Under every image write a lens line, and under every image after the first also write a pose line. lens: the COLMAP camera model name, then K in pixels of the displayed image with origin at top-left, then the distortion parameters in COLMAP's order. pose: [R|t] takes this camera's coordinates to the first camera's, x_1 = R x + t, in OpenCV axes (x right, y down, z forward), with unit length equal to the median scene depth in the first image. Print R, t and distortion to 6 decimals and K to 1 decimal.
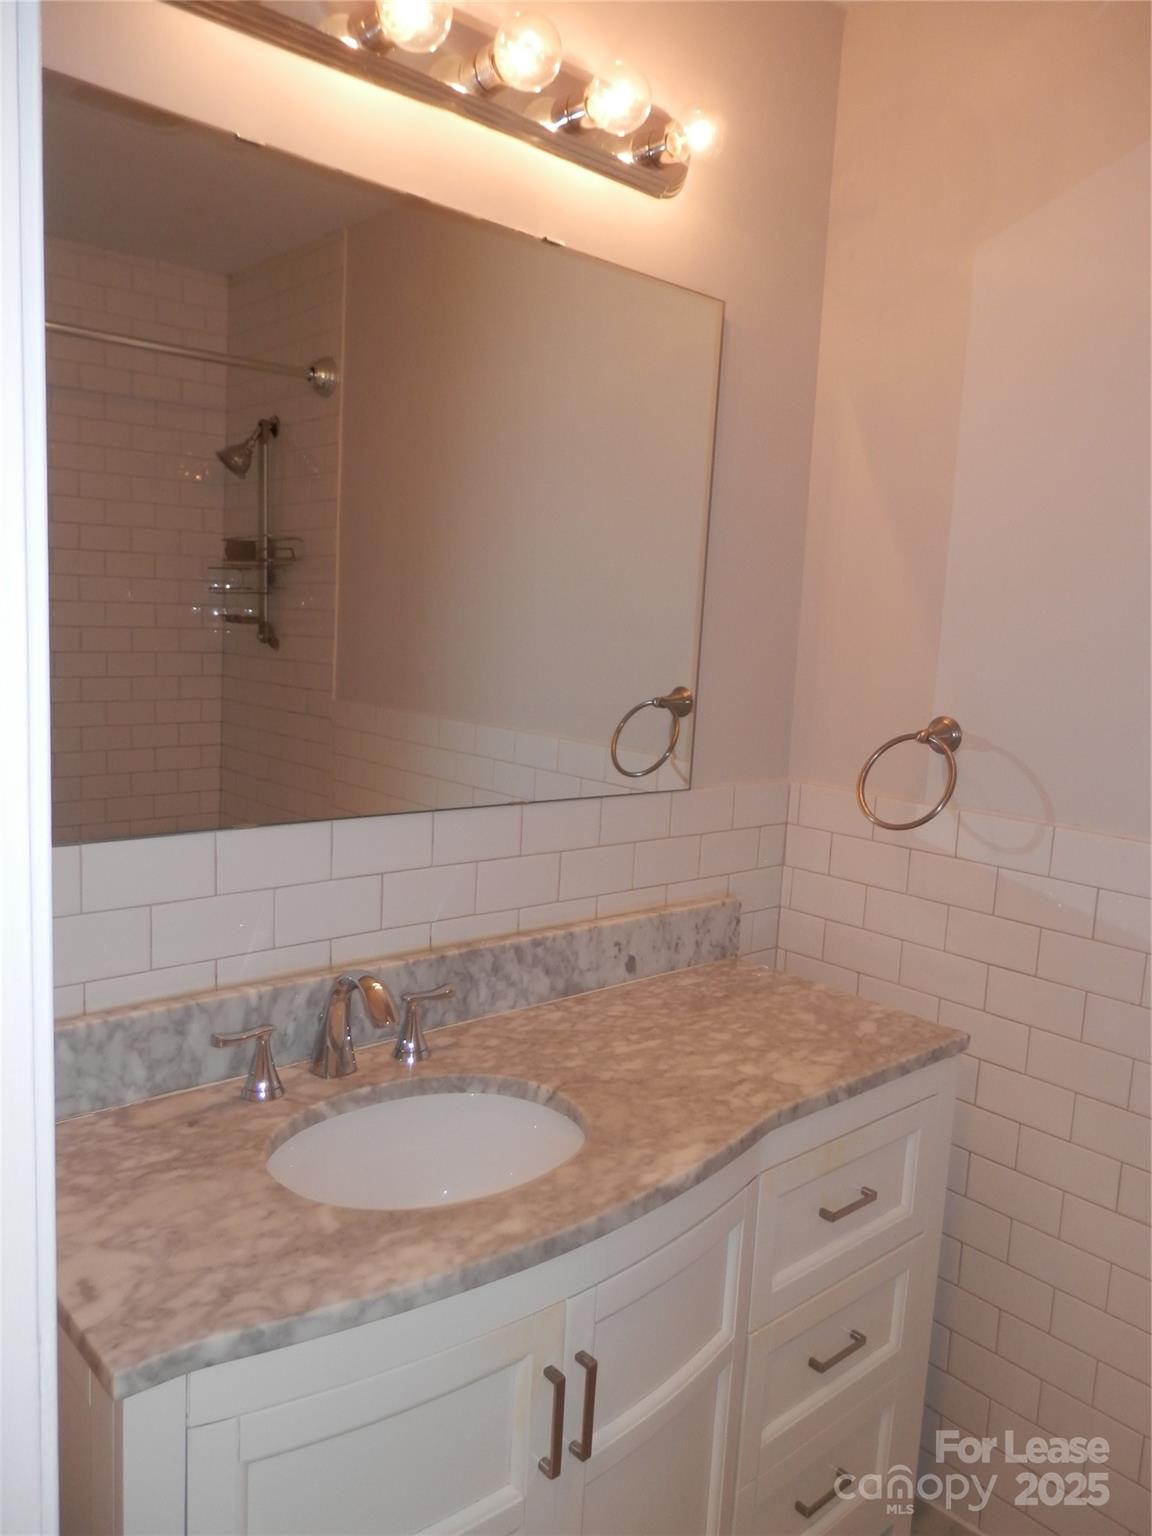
lens RADIAL K [[1148.2, 0, 576.0], [0, 1148.2, 768.0], [0, 0, 1]] dist [0.002474, 0.001903]
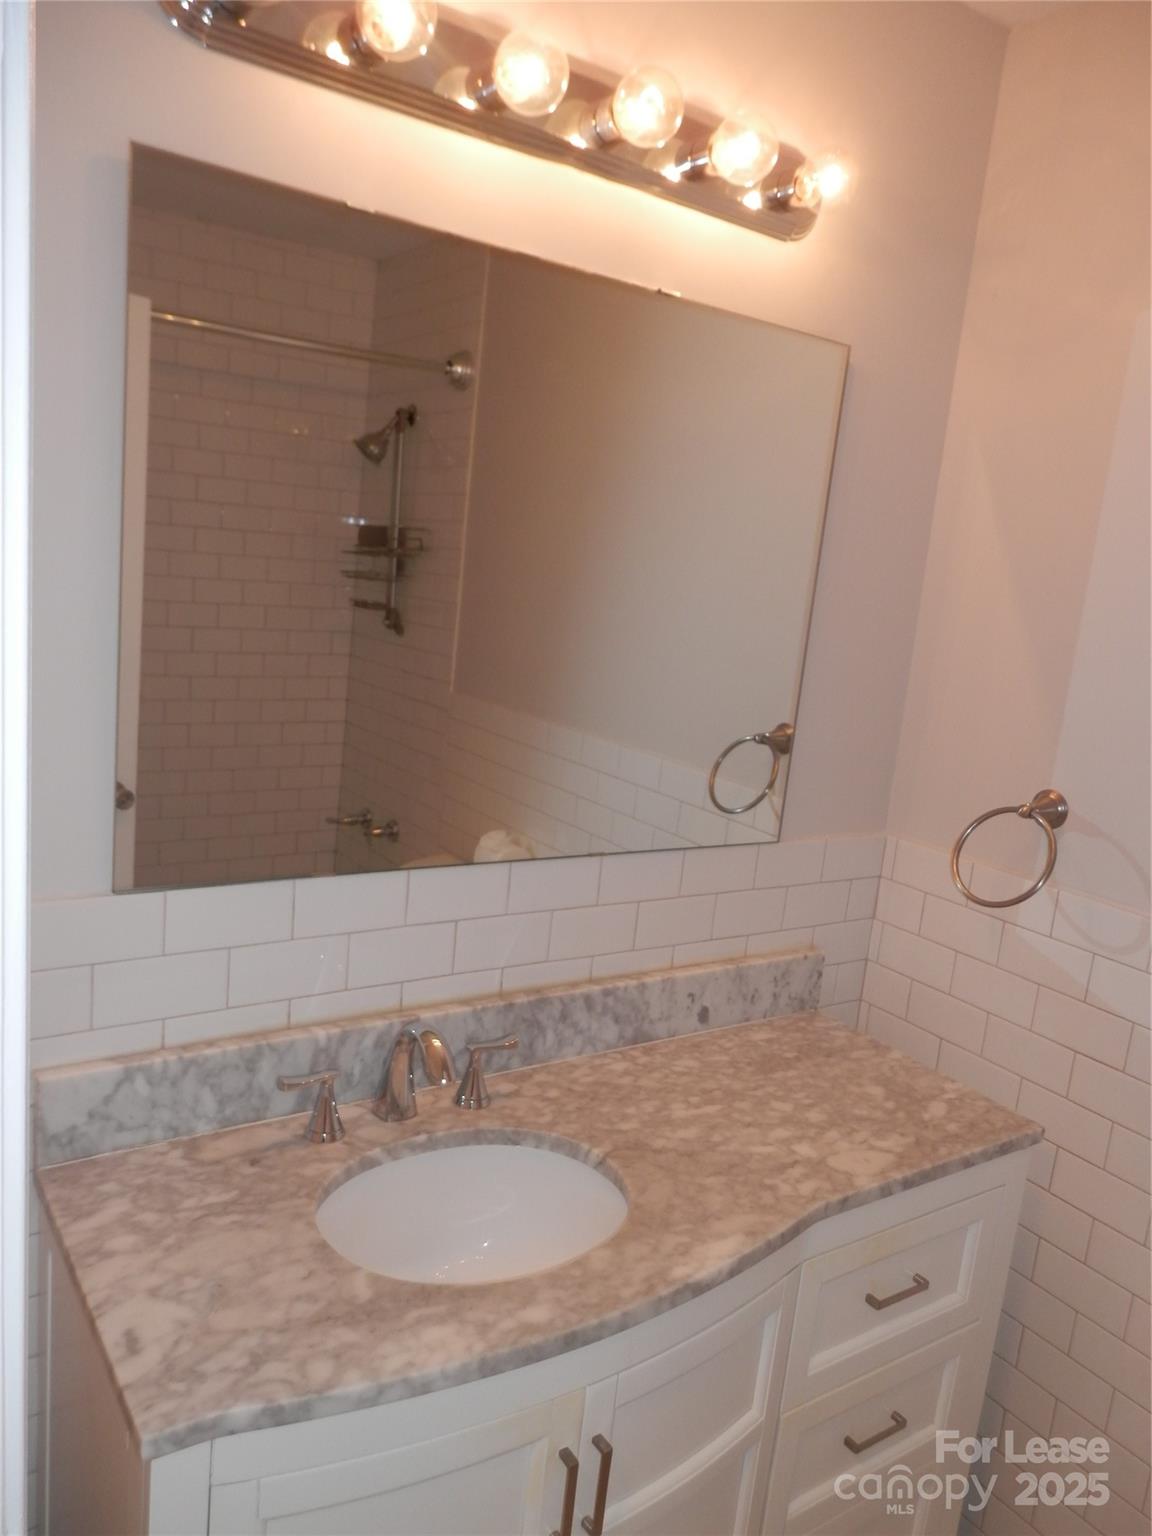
lens RADIAL K [[1148.2, 0, 576.0], [0, 1148.2, 768.0], [0, 0, 1]] dist [0.002474, 0.001903]
pose [[0.990594, 0.070401, -0.117335, 0.051335], [-0.065060, 0.996690, 0.048744, -0.109458], [0.120378, -0.040652, 0.991895, 0.003037]]
